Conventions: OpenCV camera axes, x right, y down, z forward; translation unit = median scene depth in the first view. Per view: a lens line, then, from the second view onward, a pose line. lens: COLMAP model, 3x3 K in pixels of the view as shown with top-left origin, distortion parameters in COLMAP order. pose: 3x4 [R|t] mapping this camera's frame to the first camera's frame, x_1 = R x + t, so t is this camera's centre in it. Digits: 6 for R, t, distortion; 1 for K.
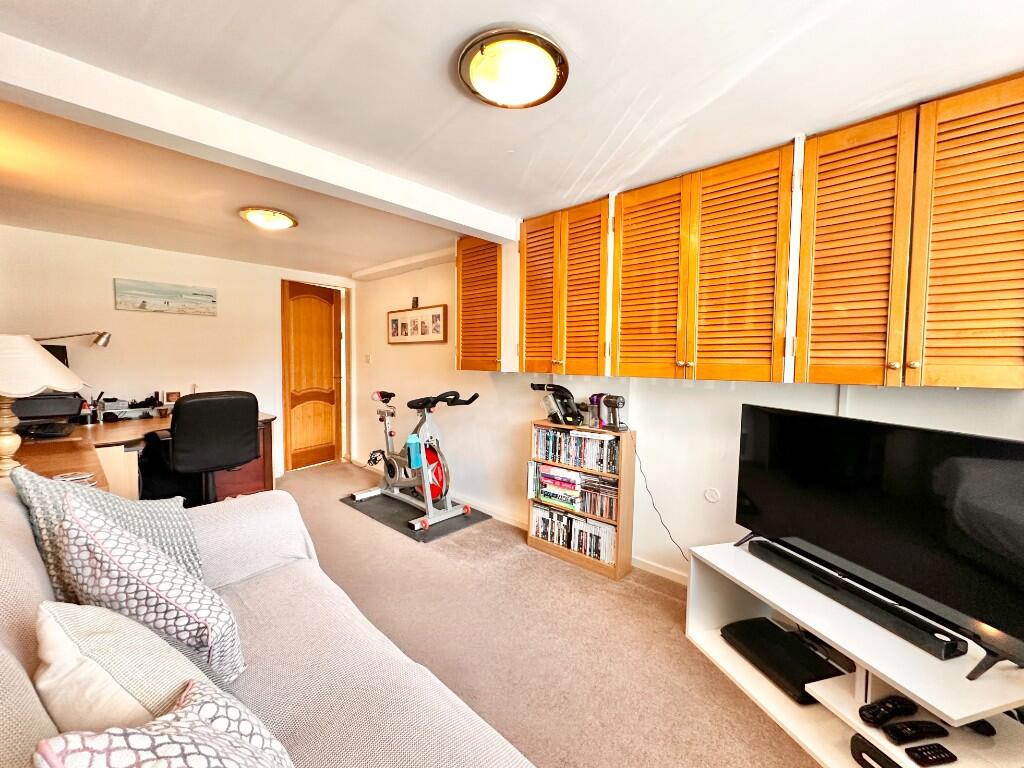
lens RADIAL K [[421.0, 0, 512.0], [0, 421.0, 384.0], [0, 0, 1]] dist [-0.002158, -0.000276]
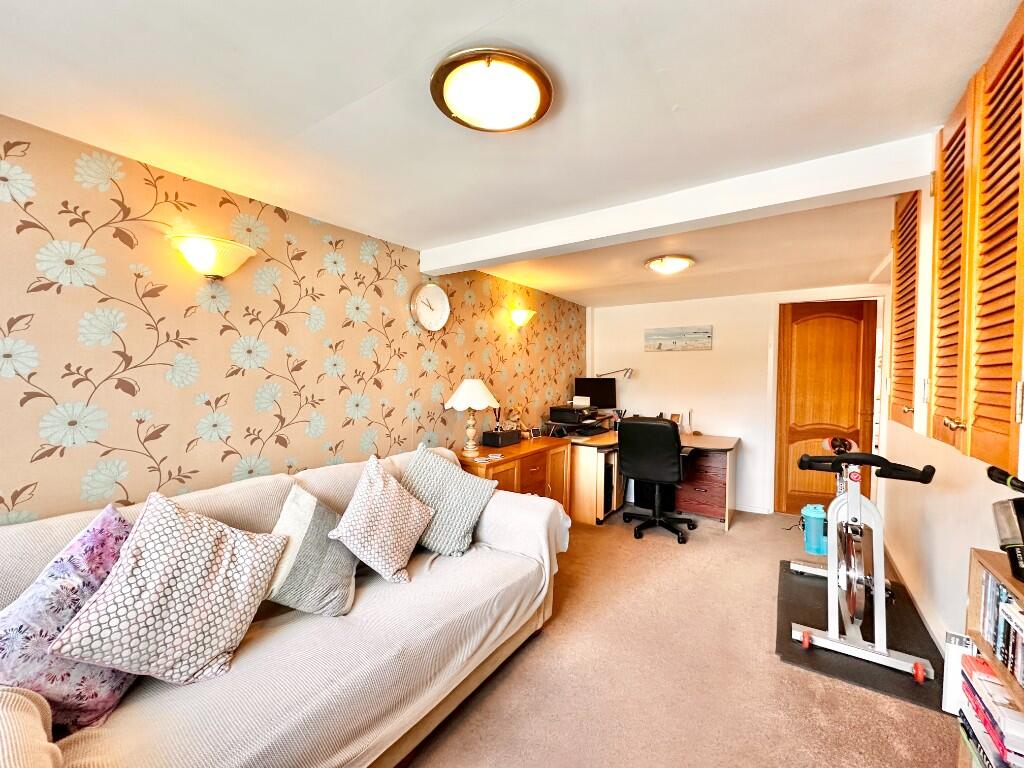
lens RADIAL K [[409.9, 0, 512.0], [0, 409.9, 384.0], [0, 0, 1]] dist [-0.001562, -0.000461]
pose [[0.152257, 0.018479, -0.988168, 0.315663], [-0.063889, 0.997918, 0.008817, -0.049184], [0.986274, 0.061791, 0.153121, 0.335835]]
